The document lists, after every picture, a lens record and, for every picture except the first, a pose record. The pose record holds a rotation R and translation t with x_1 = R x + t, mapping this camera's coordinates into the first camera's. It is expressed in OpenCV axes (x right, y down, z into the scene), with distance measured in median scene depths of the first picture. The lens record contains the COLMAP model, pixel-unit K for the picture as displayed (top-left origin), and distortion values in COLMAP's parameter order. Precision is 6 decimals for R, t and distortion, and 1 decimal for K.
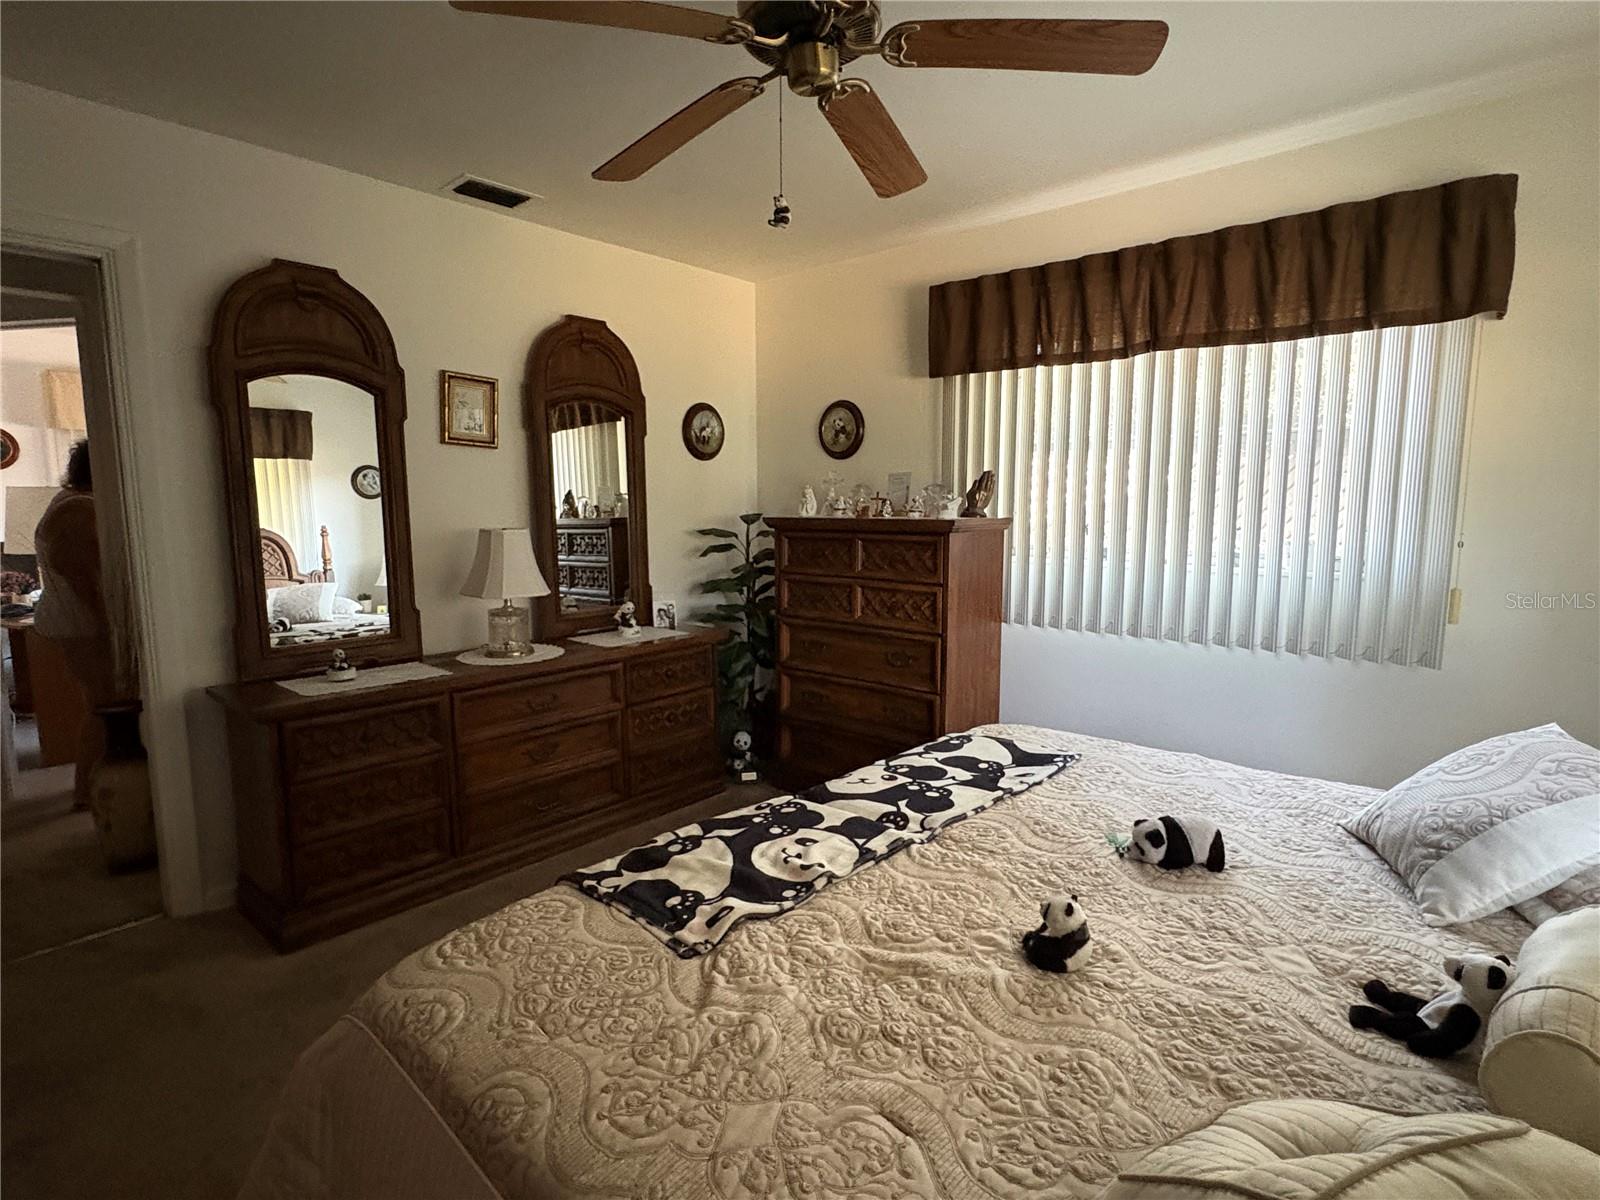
lens RADIAL K [[809.1, 0, 803.8], [0, 809.1, 598.9], [0, 0, 1]] dist [0.003403, 0.000370]
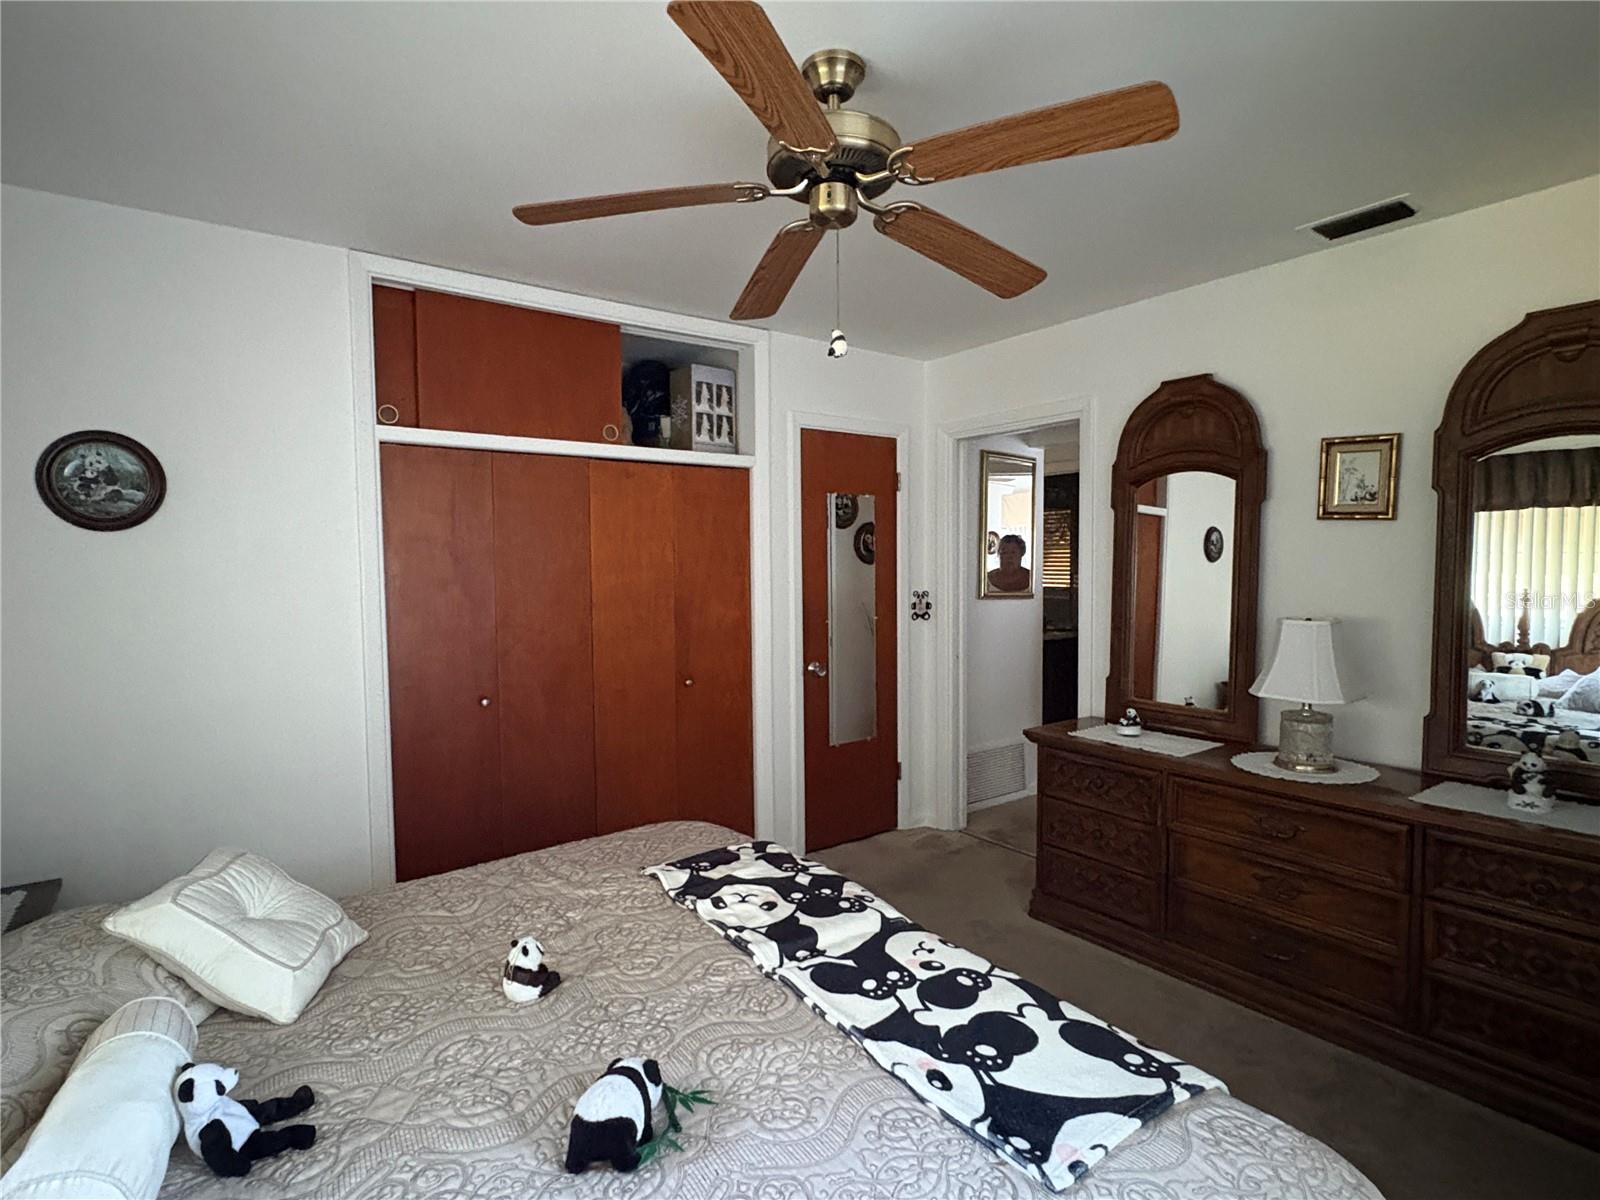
lens RADIAL K [[809.1, 0, 803.6], [0, 809.1, 606.1], [0, 0, 1]] dist [0.003403, 0.000370]
pose [[-0.187266, 0.064878, -0.980164, 0.873504], [-0.112674, 0.989812, 0.087044, -0.176056], [0.975826, 0.126739, -0.178048, 0.976939]]
